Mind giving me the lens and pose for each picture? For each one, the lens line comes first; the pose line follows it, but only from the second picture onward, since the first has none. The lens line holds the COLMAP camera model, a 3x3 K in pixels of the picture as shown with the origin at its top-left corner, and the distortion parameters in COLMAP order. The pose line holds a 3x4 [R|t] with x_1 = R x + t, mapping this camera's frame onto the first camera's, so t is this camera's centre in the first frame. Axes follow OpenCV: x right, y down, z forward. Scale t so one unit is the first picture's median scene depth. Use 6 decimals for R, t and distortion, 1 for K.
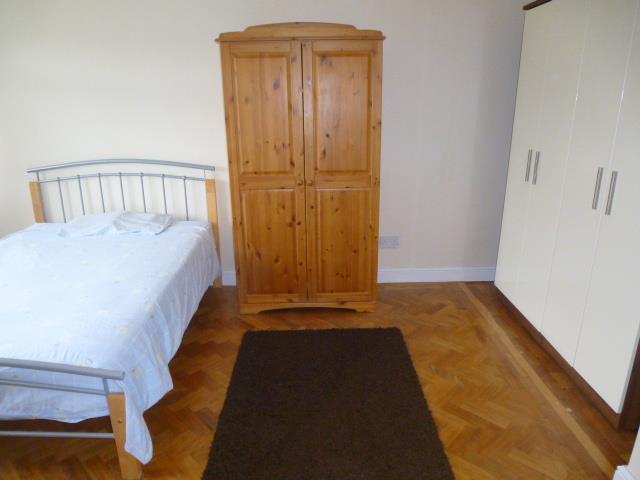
lens RADIAL K [[452.8, 0, 320.0], [0, 452.8, 240.0], [0, 0, 1]] dist [-0.084015, 0.038131]
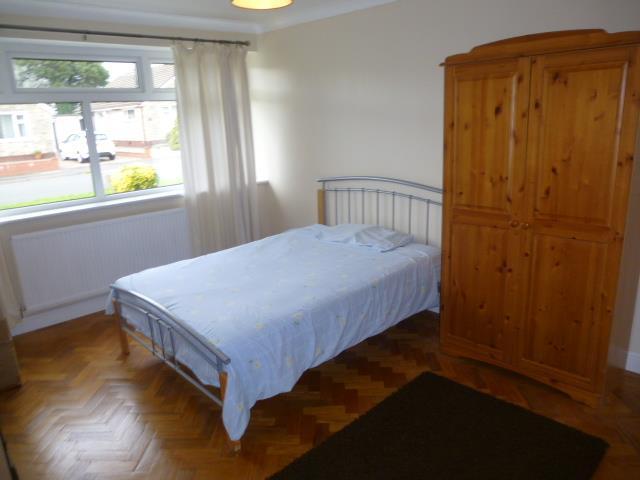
lens RADIAL K [[452.8, 0, 320.0], [0, 452.8, 240.0], [0, 0, 1]] dist [-0.084015, 0.038131]
pose [[0.685050, 0.167302, -0.709025, 0.299314], [-0.186746, 0.981080, 0.051065, -0.070712], [0.704154, 0.097425, 0.703332, 0.159391]]
